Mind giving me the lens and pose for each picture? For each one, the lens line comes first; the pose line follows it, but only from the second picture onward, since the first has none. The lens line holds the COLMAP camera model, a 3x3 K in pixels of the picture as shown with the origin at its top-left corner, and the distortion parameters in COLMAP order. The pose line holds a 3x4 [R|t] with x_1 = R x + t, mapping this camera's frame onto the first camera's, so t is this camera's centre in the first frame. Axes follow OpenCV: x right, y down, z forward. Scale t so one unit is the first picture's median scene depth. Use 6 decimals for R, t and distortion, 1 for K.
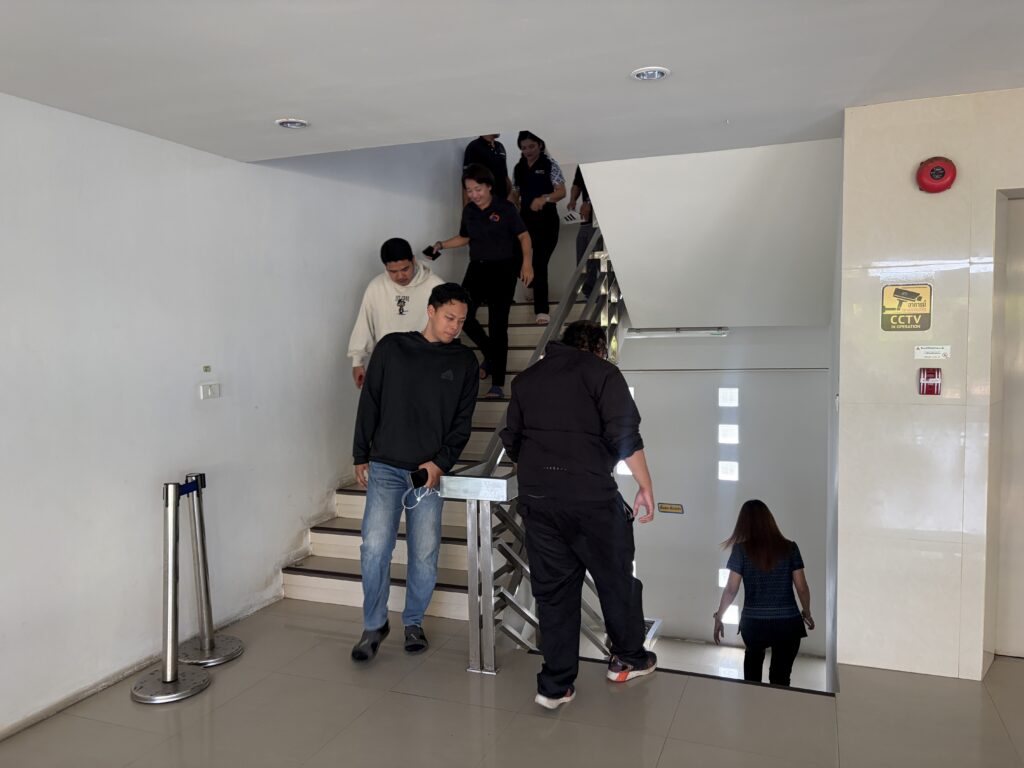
lens RADIAL K [[779.1, 0, 552.4], [0, 779.1, 387.4], [0, 0, 1]] dist [0.030338, -0.002084]
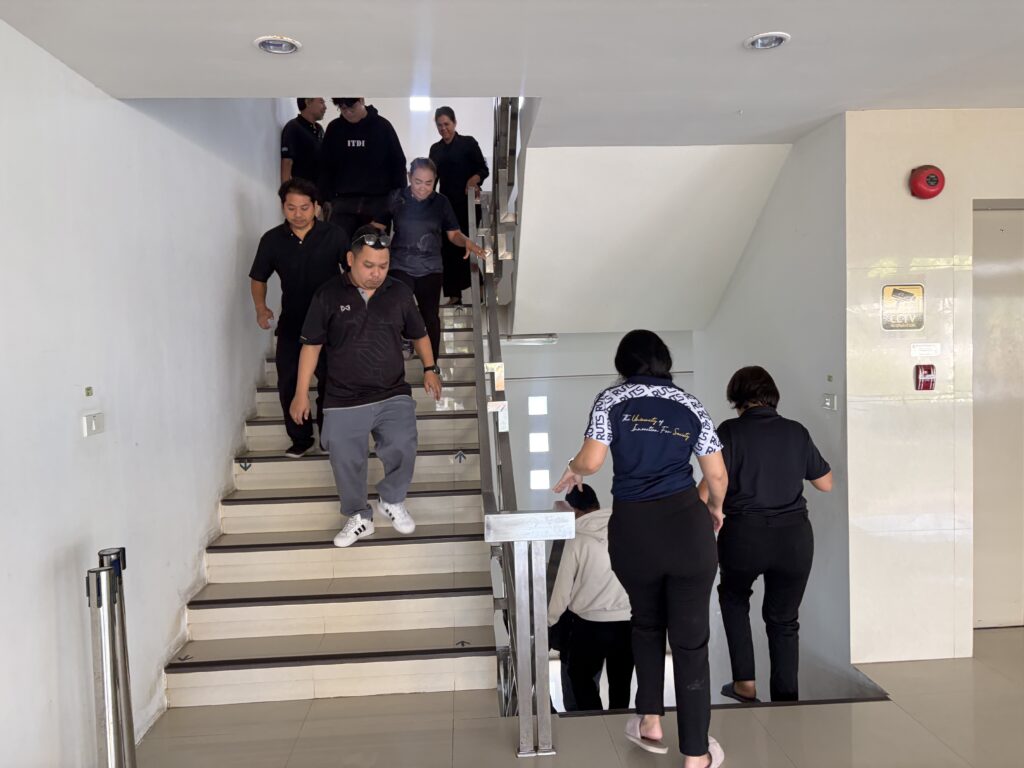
lens RADIAL K [[759.6, 0, 522.5], [0, 759.6, 374.8], [0, 0, 1]] dist [0.033800, -0.003209]
pose [[0.913310, -0.027272, 0.406350, -0.421982], [0.040950, 0.998848, -0.025000, -0.007249], [-0.405200, 0.039473, 0.913375, 0.277262]]
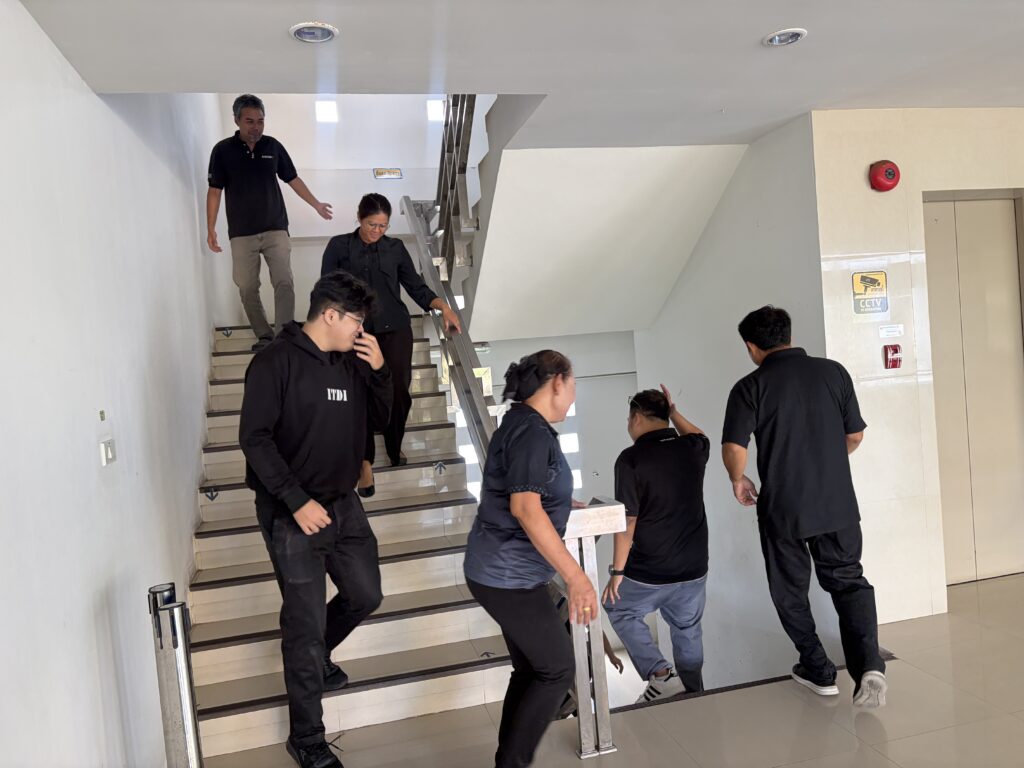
lens RADIAL K [[760.0, 0, 517.1], [0, 760.0, 379.6], [0, 0, 1]] dist [0.036297, -0.001192]
pose [[0.829720, -0.072683, 0.553427, -0.575390], [0.106151, 0.993938, -0.028609, -0.000447], [-0.547993, 0.082485, 0.832406, 0.373738]]
